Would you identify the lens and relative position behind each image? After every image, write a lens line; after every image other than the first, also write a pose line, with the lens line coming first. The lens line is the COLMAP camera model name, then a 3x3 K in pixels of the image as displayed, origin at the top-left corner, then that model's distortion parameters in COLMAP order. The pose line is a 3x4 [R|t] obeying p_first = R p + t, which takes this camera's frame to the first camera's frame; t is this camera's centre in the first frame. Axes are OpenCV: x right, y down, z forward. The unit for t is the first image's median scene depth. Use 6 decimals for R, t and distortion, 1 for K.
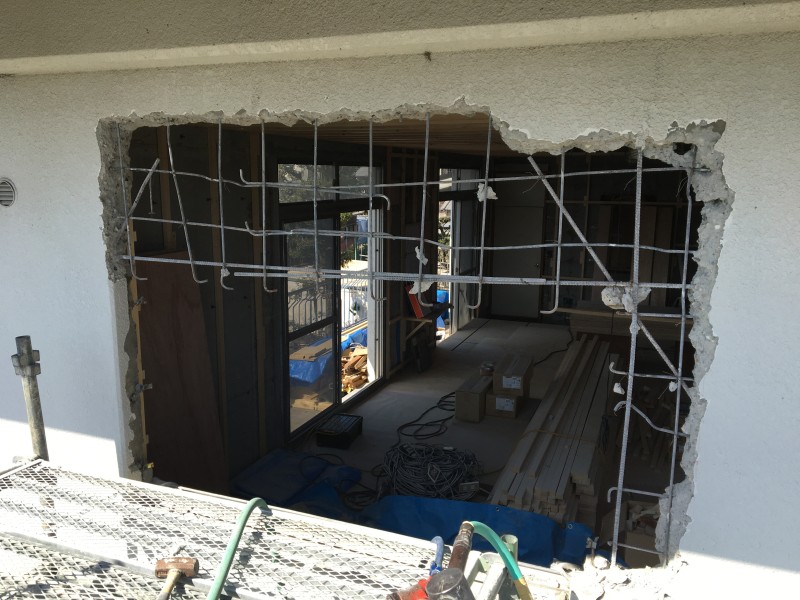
lens RADIAL K [[663.3, 0, 391.9], [0, 663.3, 301.2], [0, 0, 1]] dist [0.076236, -0.105150]
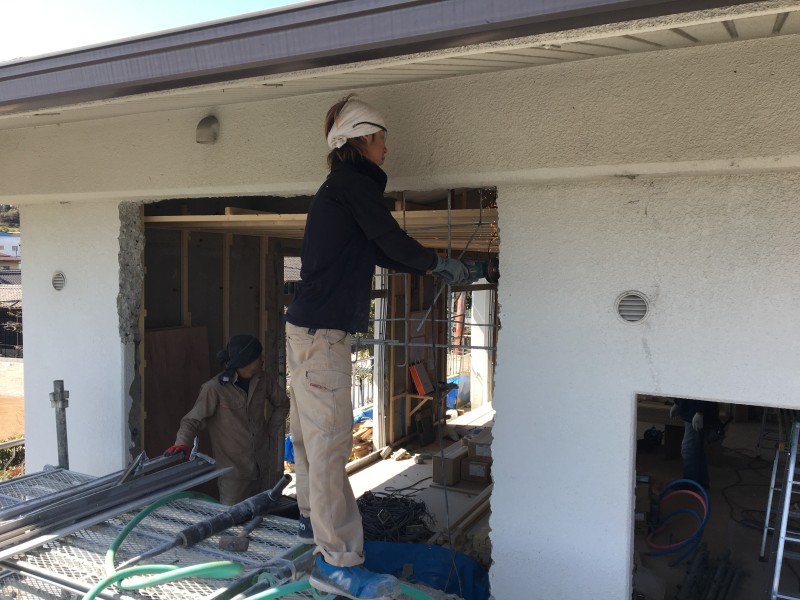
lens RADIAL K [[663.3, 0, 391.9], [0, 663.3, 301.2], [0, 0, 1]] dist [0.076236, -0.105150]
pose [[0.994343, 0.012982, -0.105420, 0.197583], [-0.027264, 0.990445, -0.135187, 0.038597], [0.102658, 0.137297, 0.985196, -0.233138]]
